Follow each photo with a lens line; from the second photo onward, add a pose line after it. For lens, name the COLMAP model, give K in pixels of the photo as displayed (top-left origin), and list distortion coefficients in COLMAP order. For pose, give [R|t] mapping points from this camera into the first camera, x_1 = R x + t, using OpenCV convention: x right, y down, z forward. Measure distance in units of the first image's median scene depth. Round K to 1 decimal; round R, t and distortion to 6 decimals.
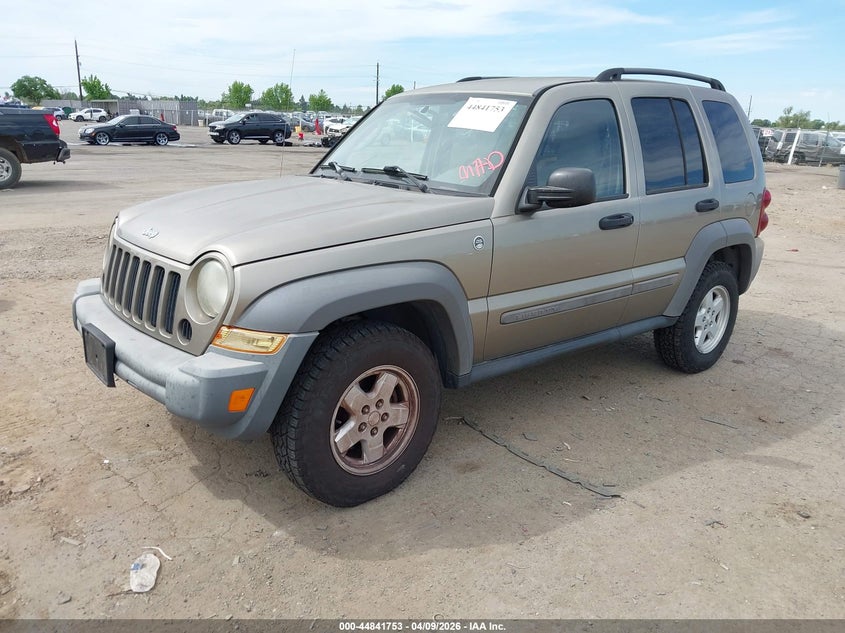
lens RADIAL K [[663.7, 0, 422.5], [0, 663.7, 316.5], [0, 0, 1]] dist [0.016610, -0.011666]
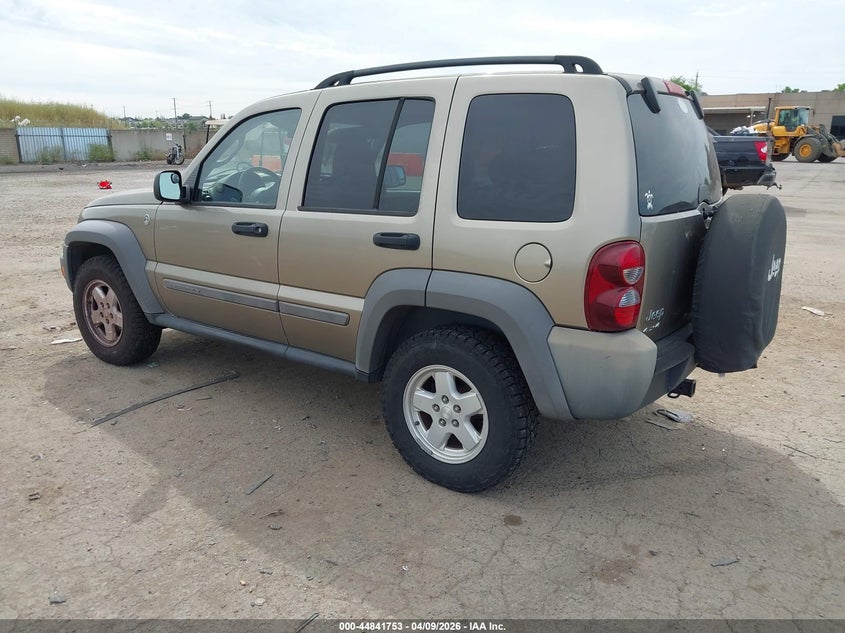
lens RADIAL K [[663.7, 0, 422.5], [0, 663.7, 316.5], [0, 0, 1]] dist [0.016610, -0.011666]
pose [[0.254744, 0.229190, -0.939456, 1.271026], [-0.271334, 0.949421, 0.158046, -0.234944], [0.928161, 0.214645, 0.304046, 0.915379]]
